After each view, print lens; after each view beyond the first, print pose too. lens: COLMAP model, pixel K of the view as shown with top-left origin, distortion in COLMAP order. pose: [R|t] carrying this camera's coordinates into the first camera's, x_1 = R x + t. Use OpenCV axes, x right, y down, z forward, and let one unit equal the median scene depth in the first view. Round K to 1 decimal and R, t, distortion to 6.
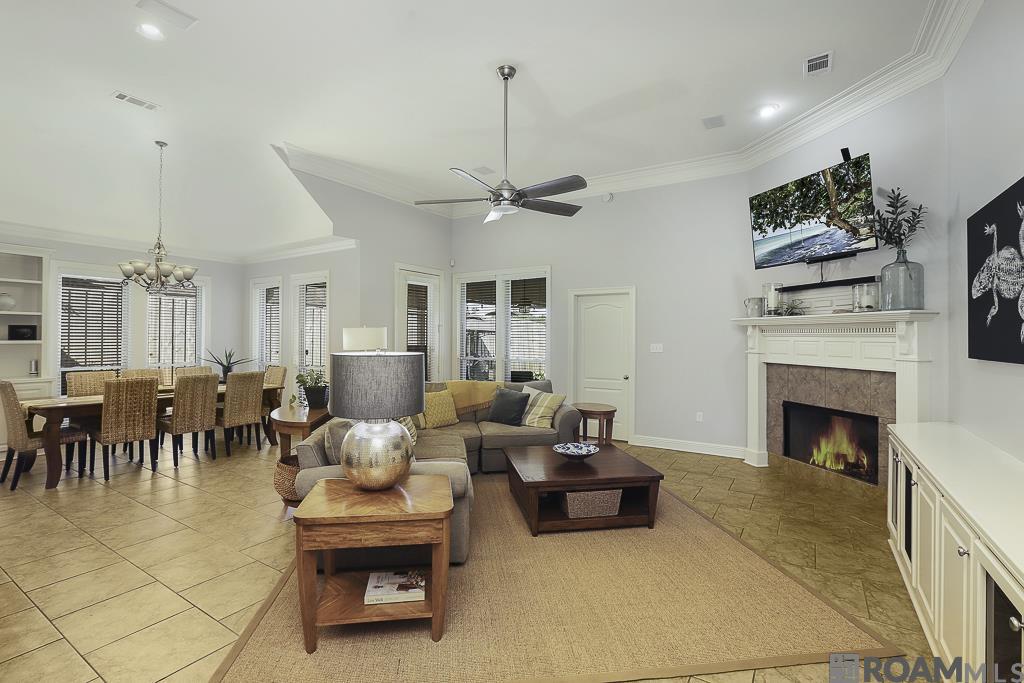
lens RADIAL K [[489.6, 0, 504.7], [0, 489.6, 338.2], [0, 0, 1]] dist [-0.011741, 0.007722]
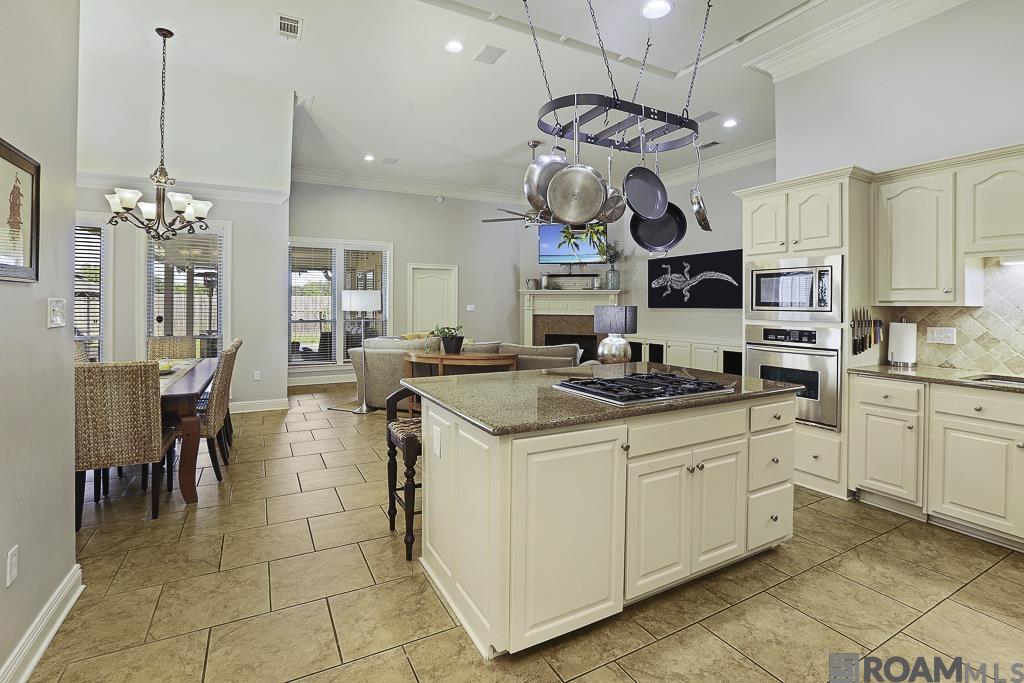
lens RADIAL K [[489.6, 0, 513.2], [0, 489.6, 312.8], [0, 0, 1]] dist [-0.011741, 0.007722]
pose [[0.500315, -0.020580, 0.865599, -1.233803], [0.000055, 0.999718, 0.023736, -0.000218], [-0.865843, -0.011828, 0.500175, 0.160854]]
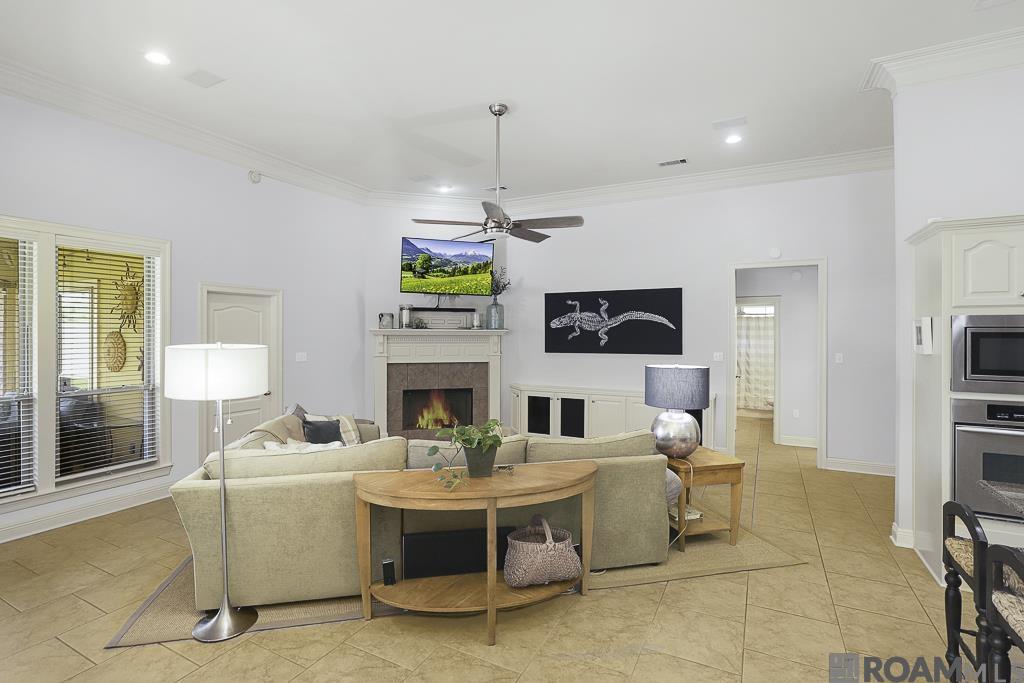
lens RADIAL K [[489.6, 0, 495.7], [0, 489.6, 333.9], [0, 0, 1]] dist [-0.011741, 0.007722]
pose [[-0.065081, -0.015071, 0.997766, -0.875802], [-0.001412, 0.999886, 0.015011, -0.053767], [-0.997879, -0.000432, -0.065095, 0.889255]]
